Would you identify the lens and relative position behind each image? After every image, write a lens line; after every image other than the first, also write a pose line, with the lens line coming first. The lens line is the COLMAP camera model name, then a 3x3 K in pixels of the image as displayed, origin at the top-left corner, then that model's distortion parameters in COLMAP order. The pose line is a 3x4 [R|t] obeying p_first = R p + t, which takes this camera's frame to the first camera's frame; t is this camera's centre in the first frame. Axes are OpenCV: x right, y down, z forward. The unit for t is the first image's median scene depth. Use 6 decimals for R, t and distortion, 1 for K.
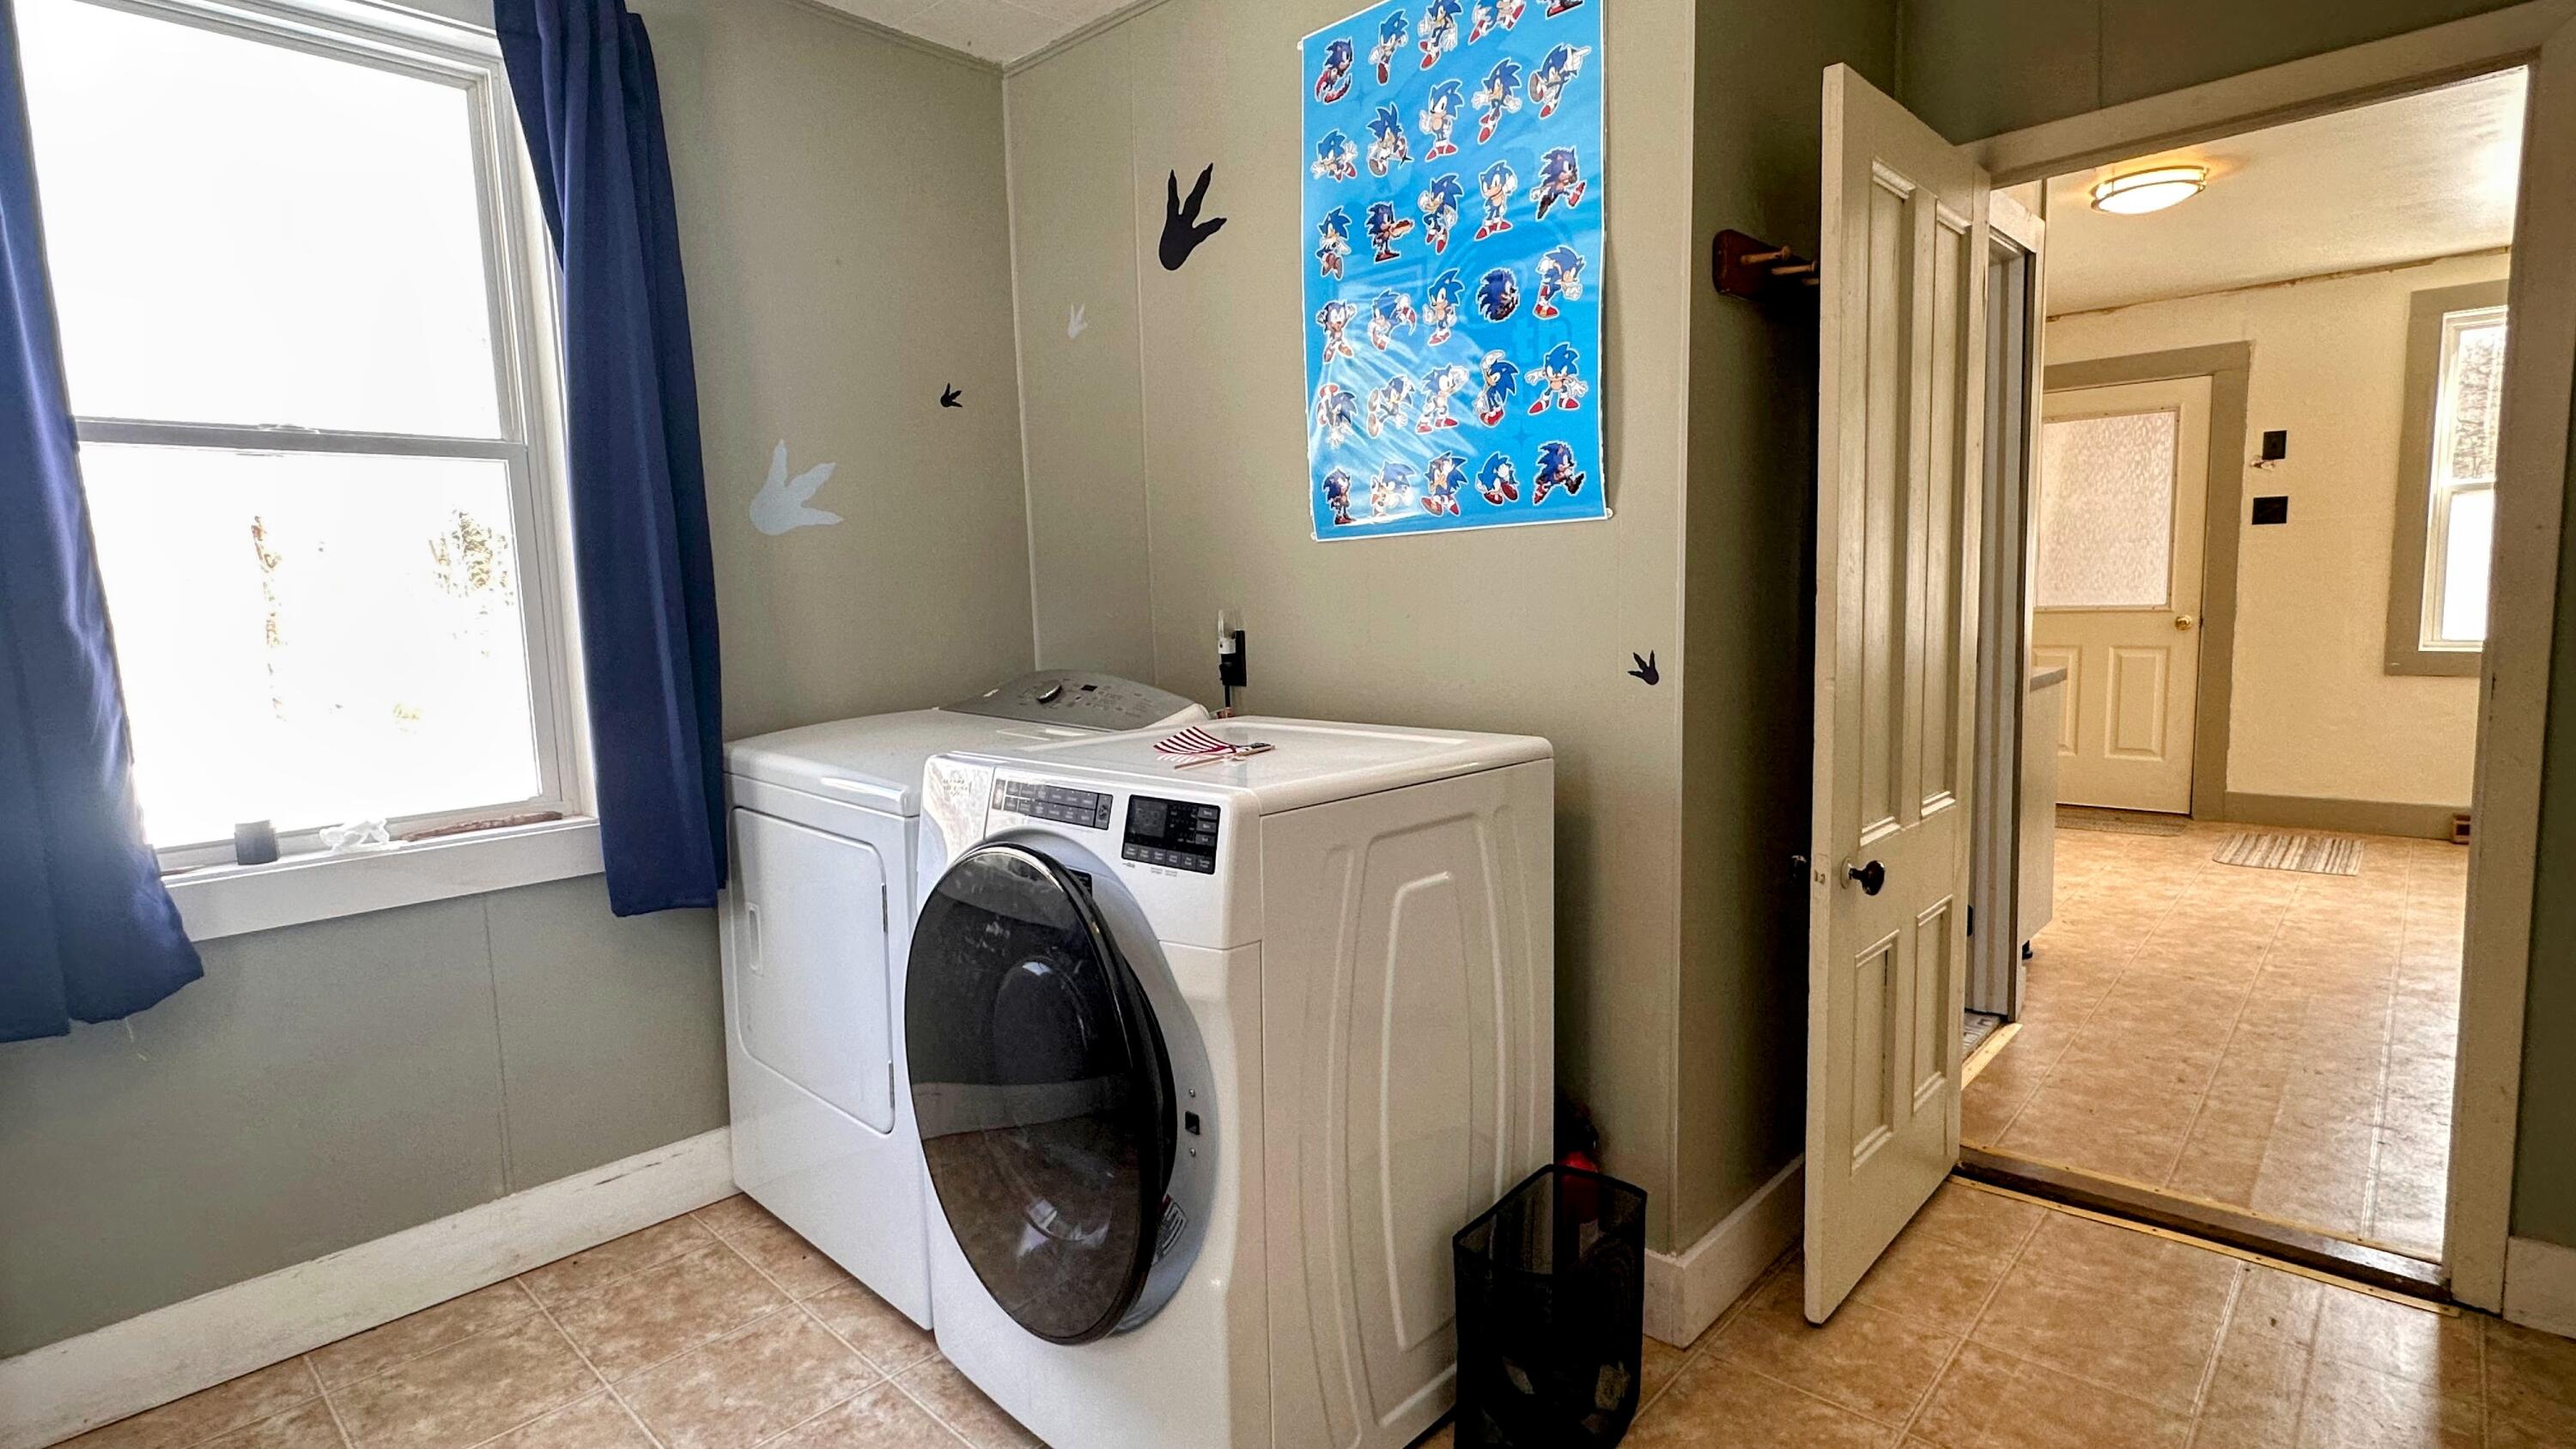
lens RADIAL K [[1206.4, 0, 1277.1], [0, 1206.4, 732.7], [0, 0, 1]] dist [-0.011364, 0.000446]
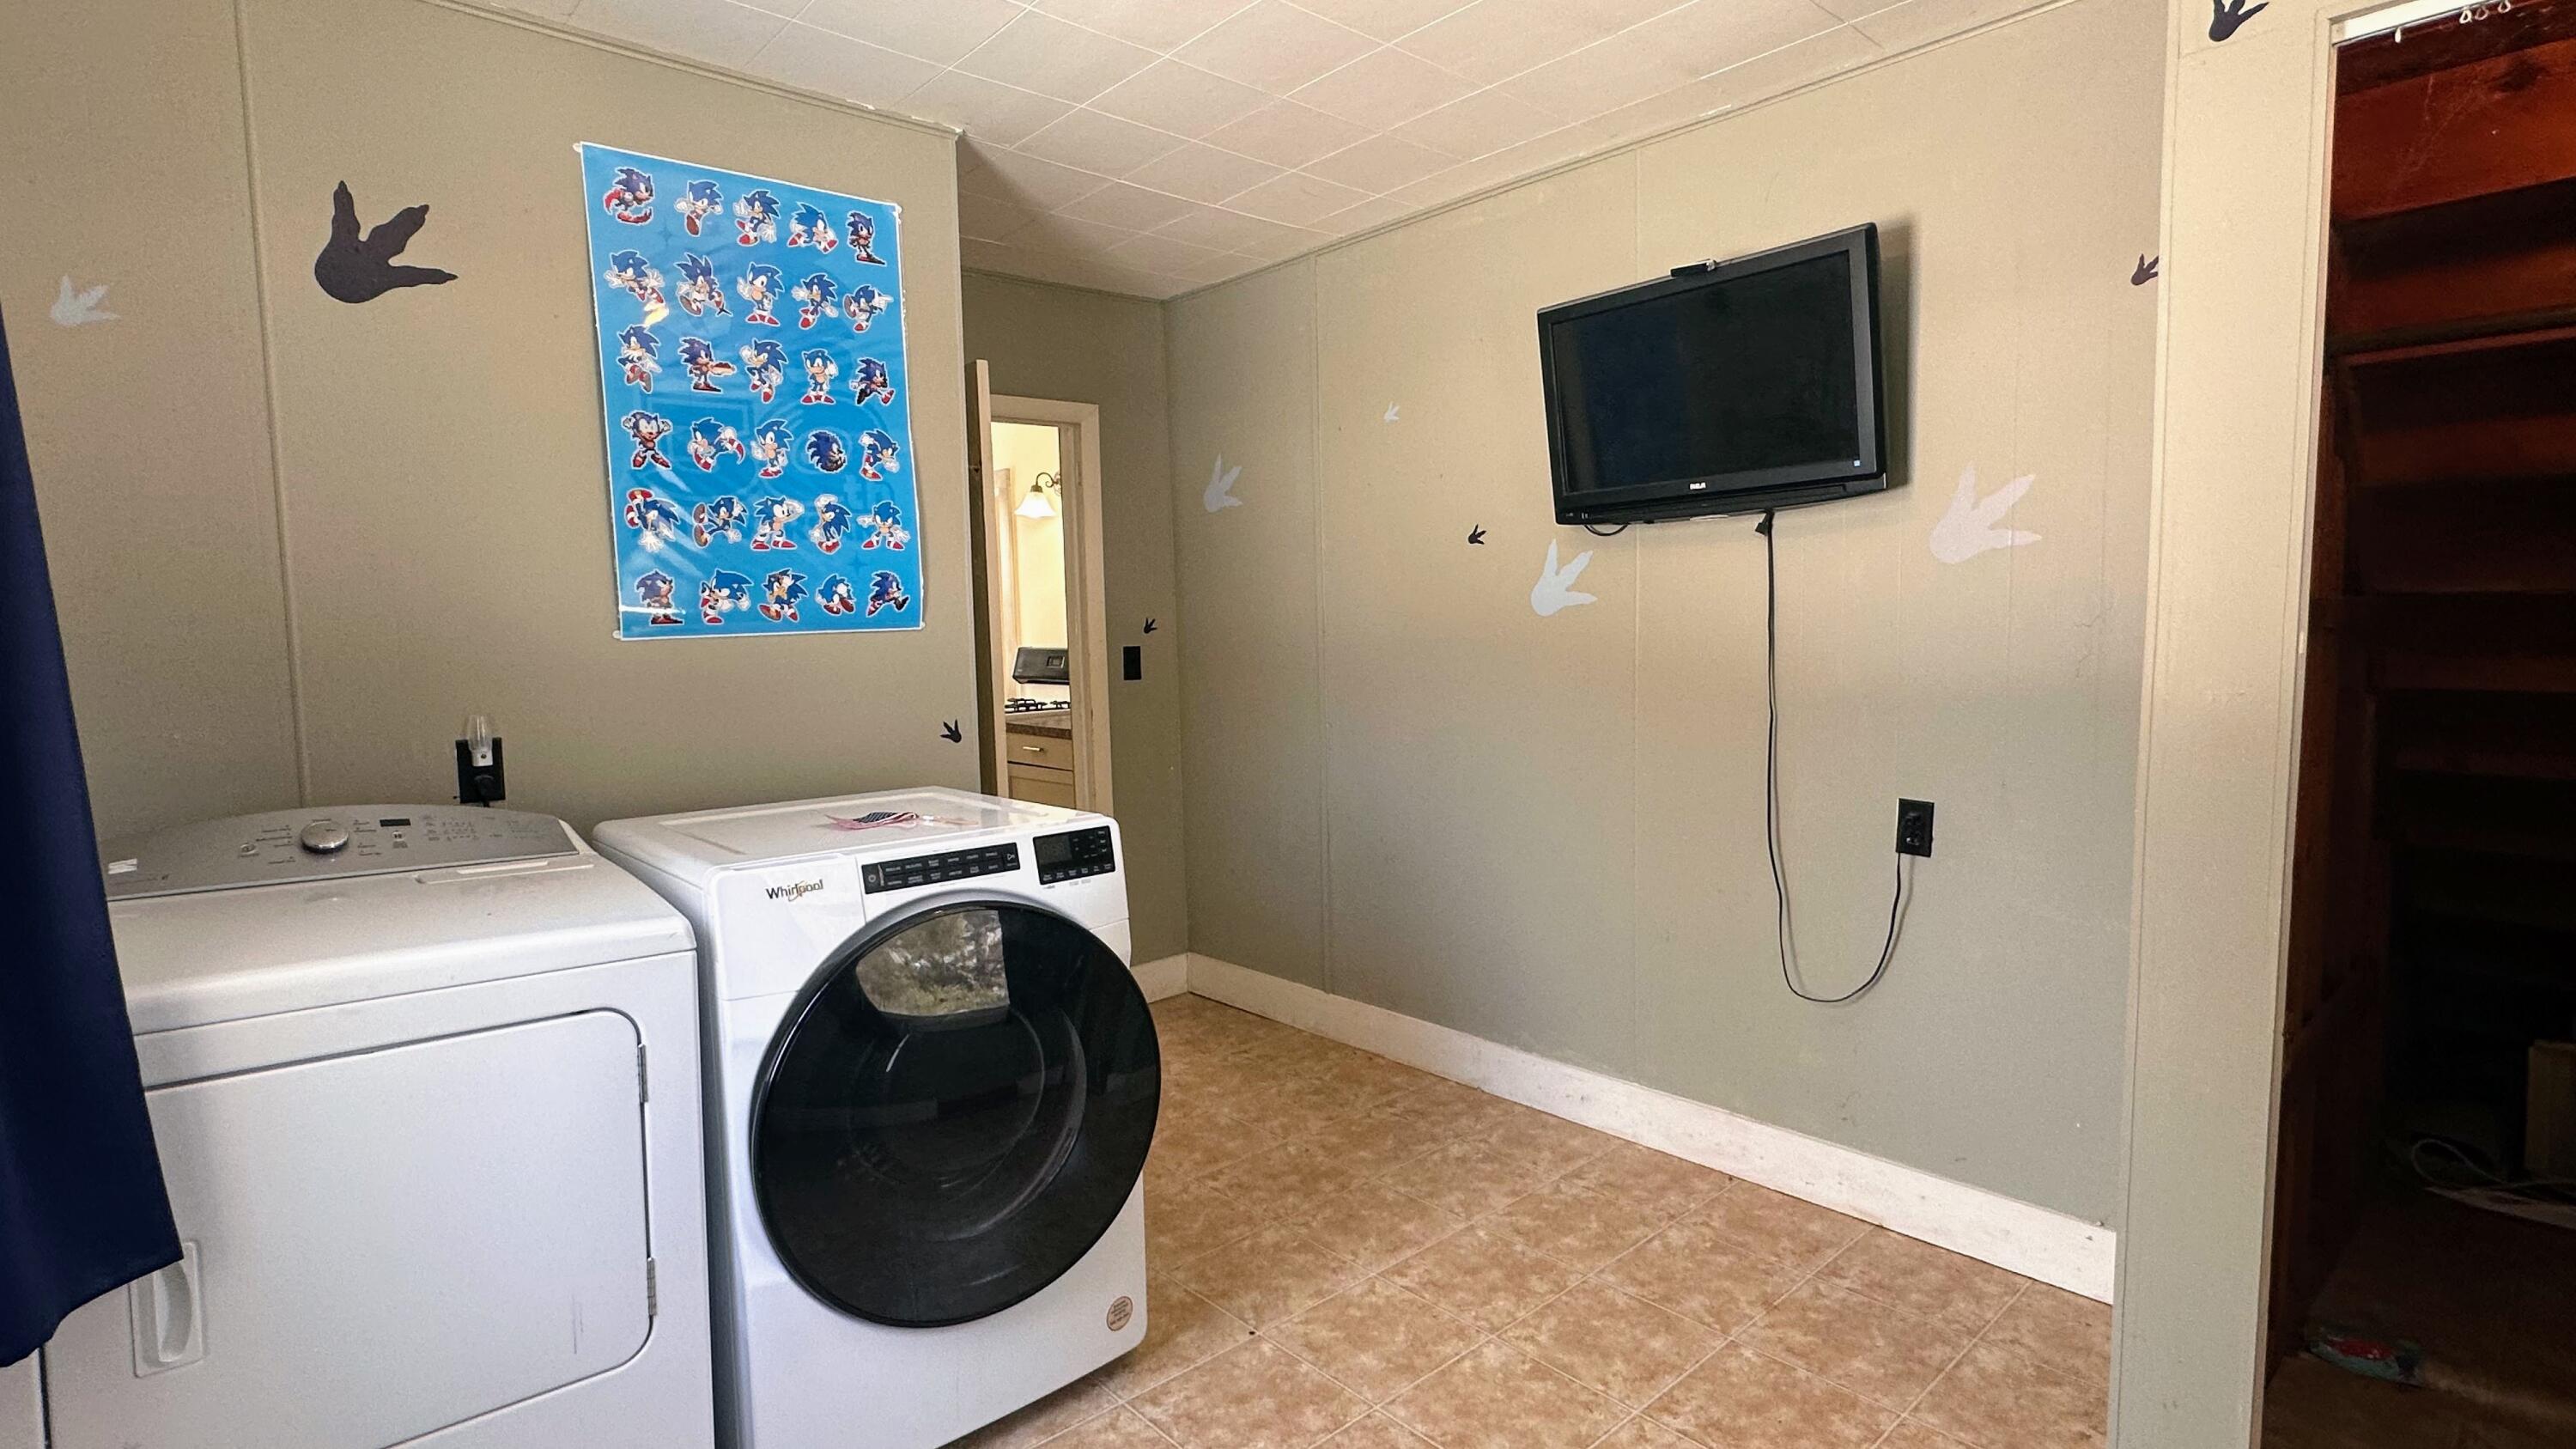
lens RADIAL K [[1294.9, 0, 1283.4], [0, 1294.9, 713.7], [0, 0, 1]] dist [-0.001706, -0.000248]
pose [[0.107868, -0.053232, 0.992739, -1.126378], [0.130705, 0.990657, 0.038919, -0.078665], [-0.985536, 0.125558, 0.113818, 0.399627]]
